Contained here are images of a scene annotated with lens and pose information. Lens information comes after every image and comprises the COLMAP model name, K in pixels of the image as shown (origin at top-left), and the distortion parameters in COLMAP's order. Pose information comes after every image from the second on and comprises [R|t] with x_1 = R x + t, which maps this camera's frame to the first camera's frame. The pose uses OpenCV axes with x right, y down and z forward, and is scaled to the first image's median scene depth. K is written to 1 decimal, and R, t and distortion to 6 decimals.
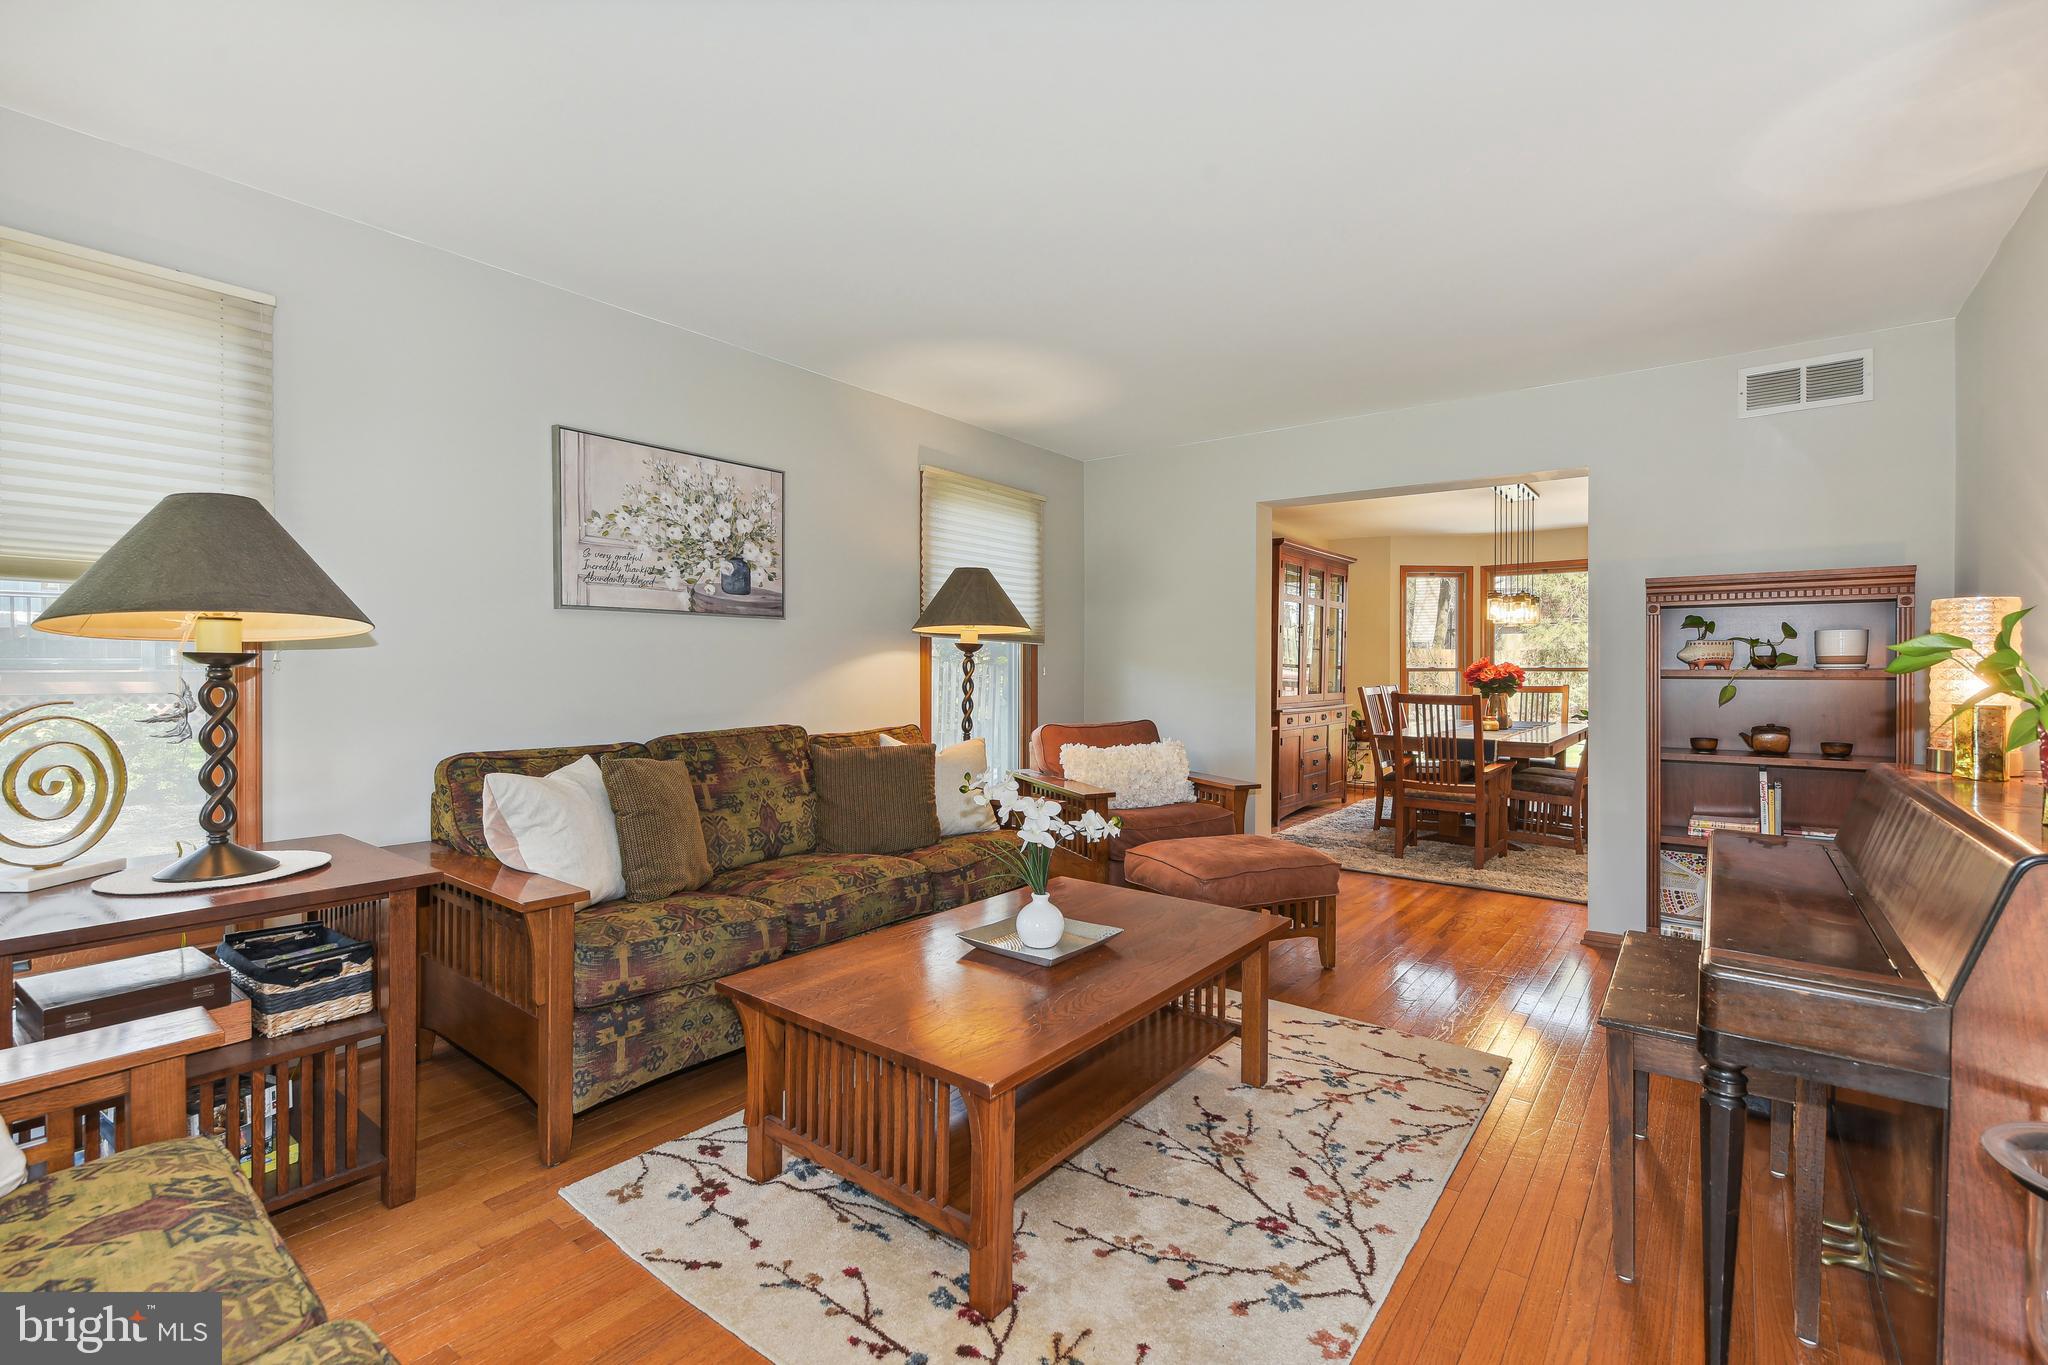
lens RADIAL K [[908.5, 0, 1029.0], [0, 908.5, 670.6], [0, 0, 1]] dist [0.001095, 0.000063]
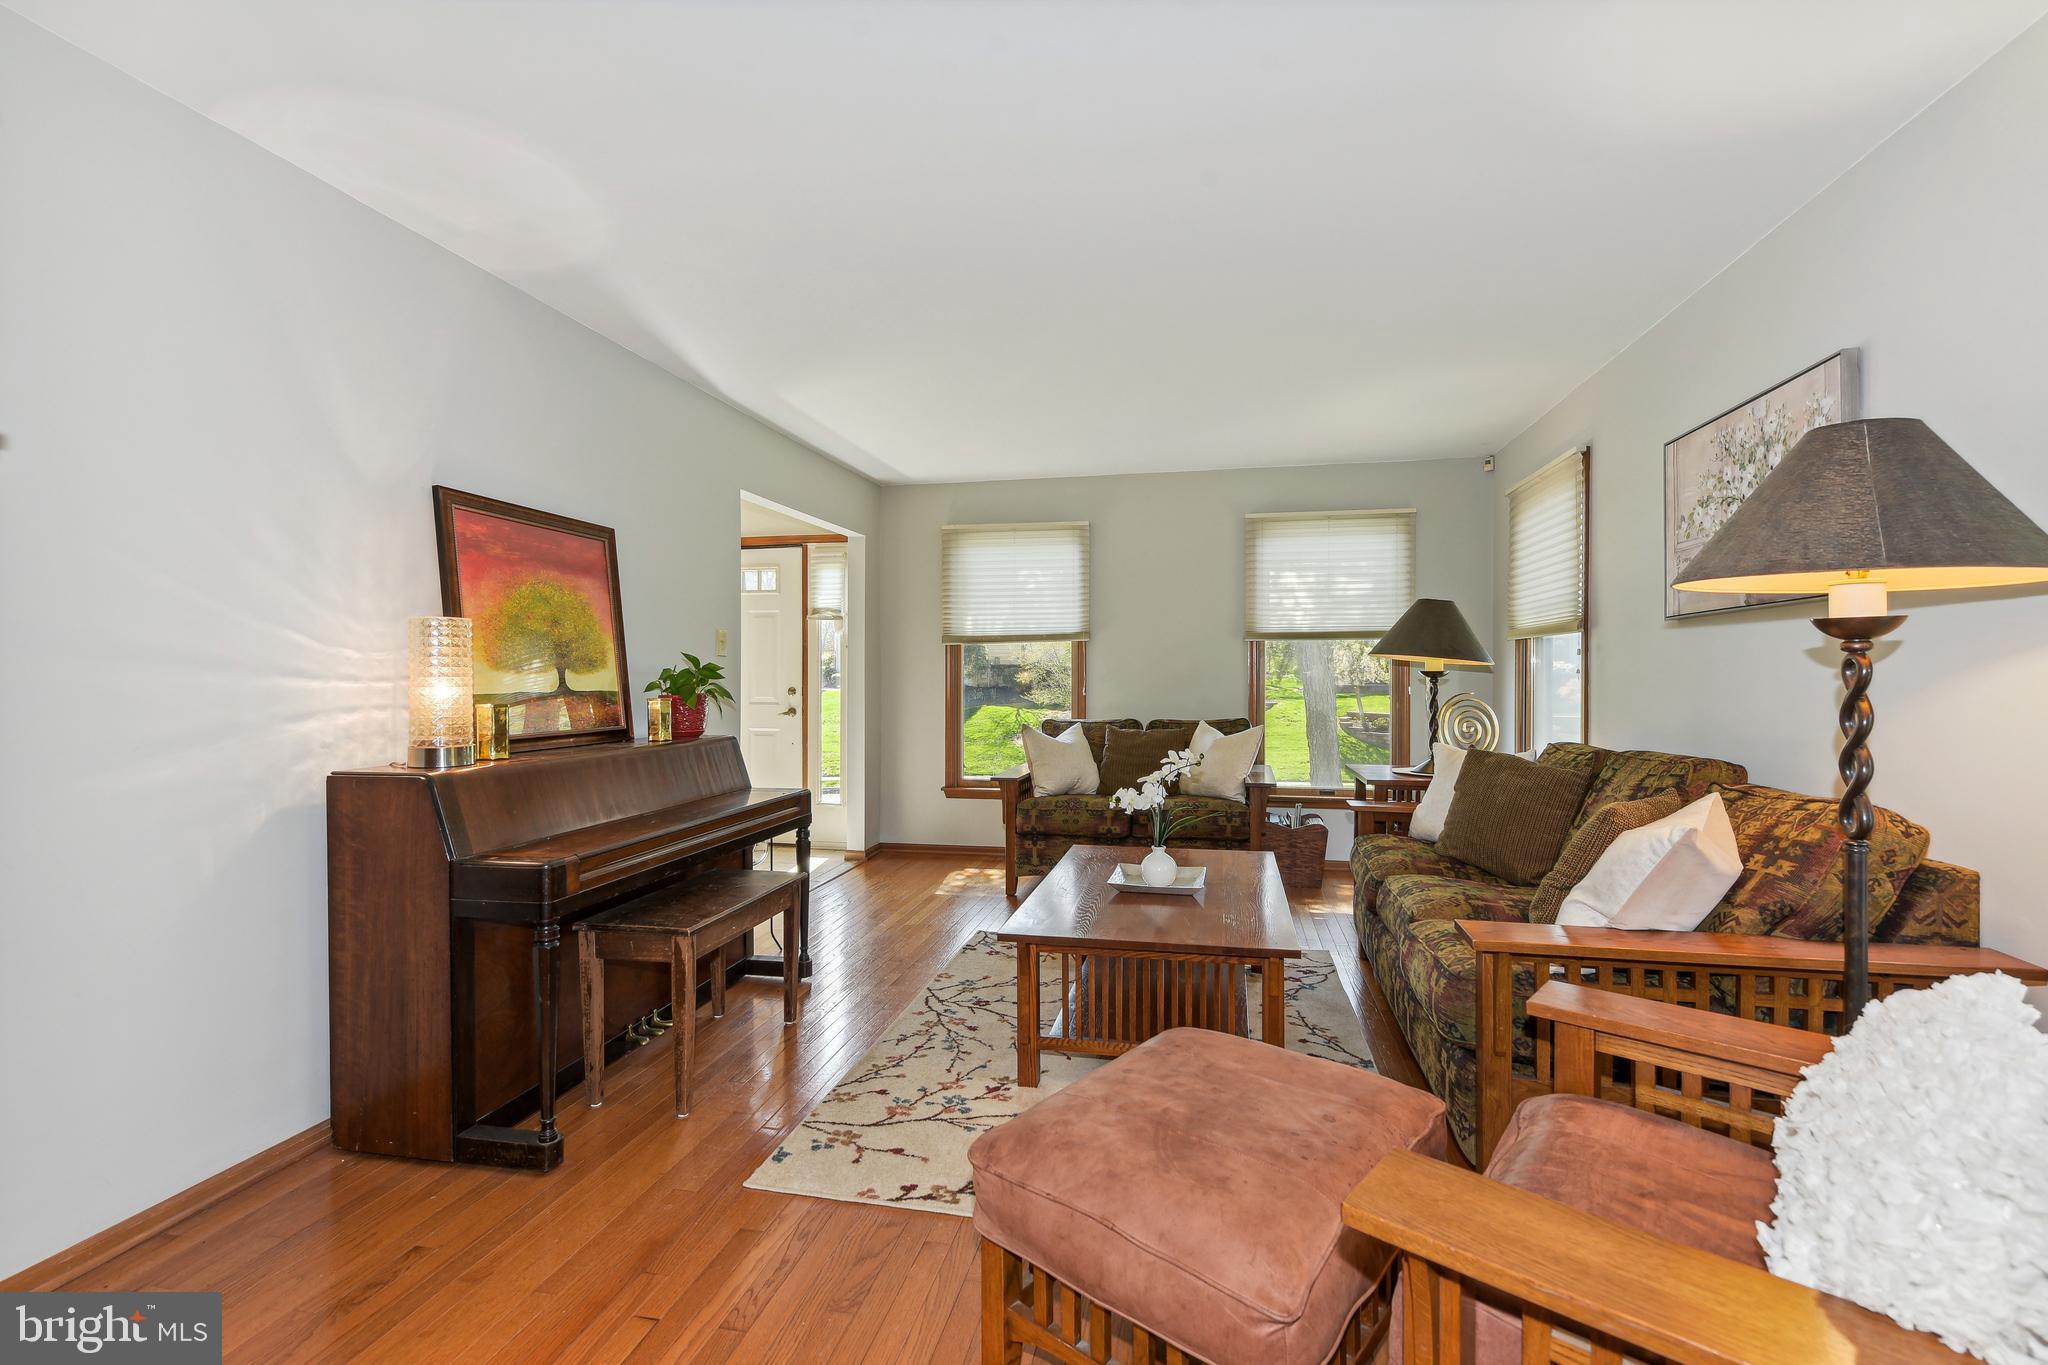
lens RADIAL K [[908.5, 0, 1029.0], [0, 908.5, 670.6], [0, 0, 1]] dist [0.001095, 0.000063]
pose [[-0.900496, 0.002607, -0.434856, 0.848663], [0.000216, 0.999985, 0.005548, -0.019087], [0.434864, 0.004902, -0.900483, 2.354973]]
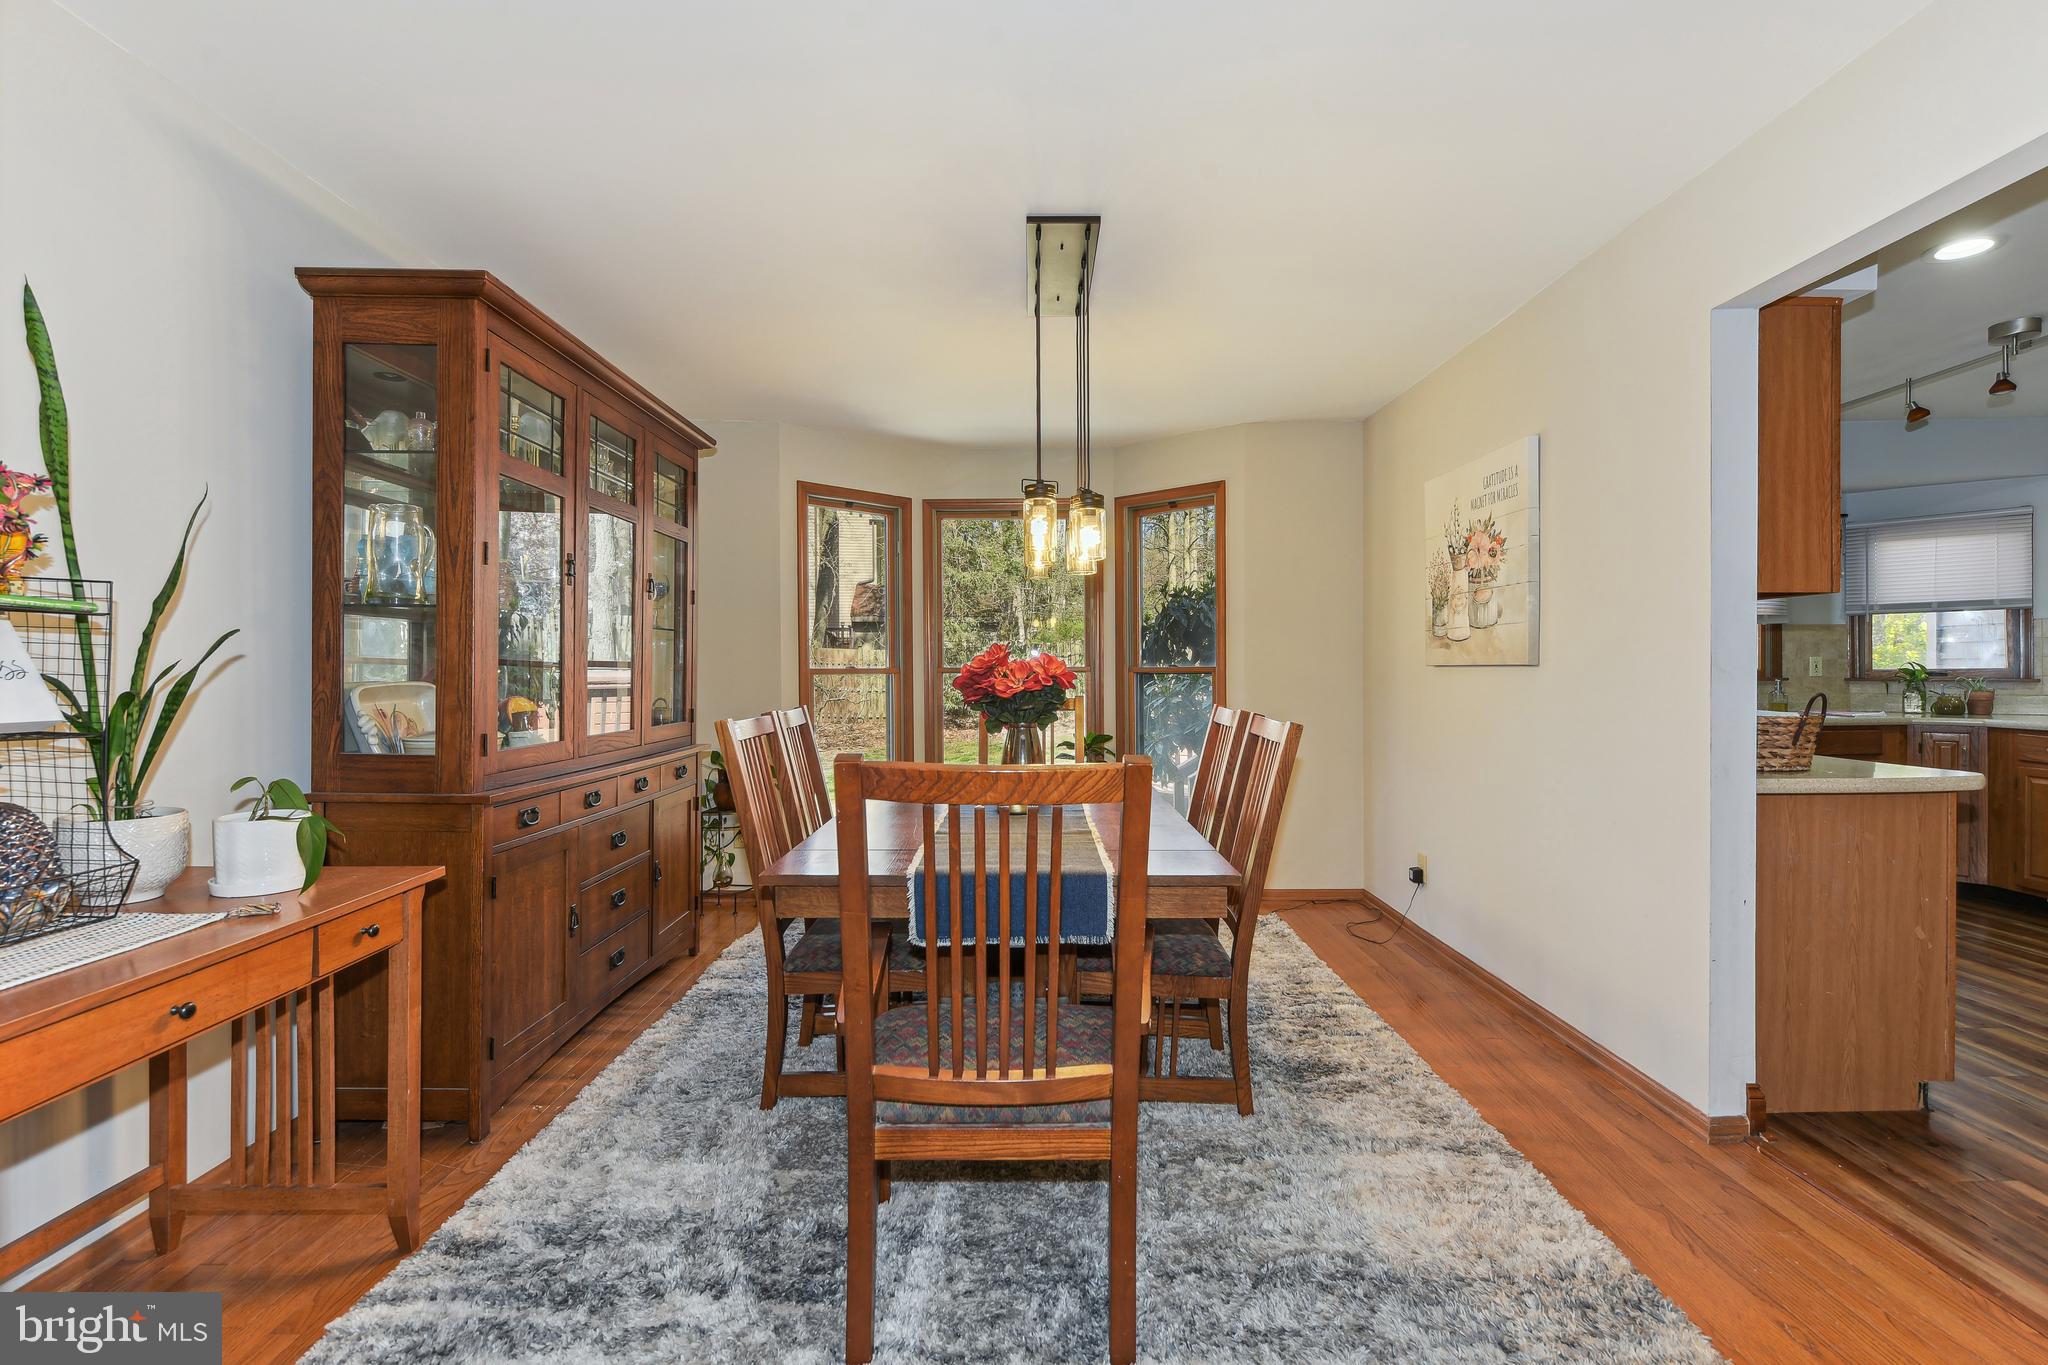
lens RADIAL K [[908.5, 0, 1029.0], [0, 908.5, 670.6], [0, 0, 1]] dist [0.001095, 0.000063]
pose [[0.787465, -0.007275, 0.616316, 0.158871], [0.008501, 0.999963, 0.000942, -0.000851], [-0.616300, 0.004498, 0.787498, 0.425885]]
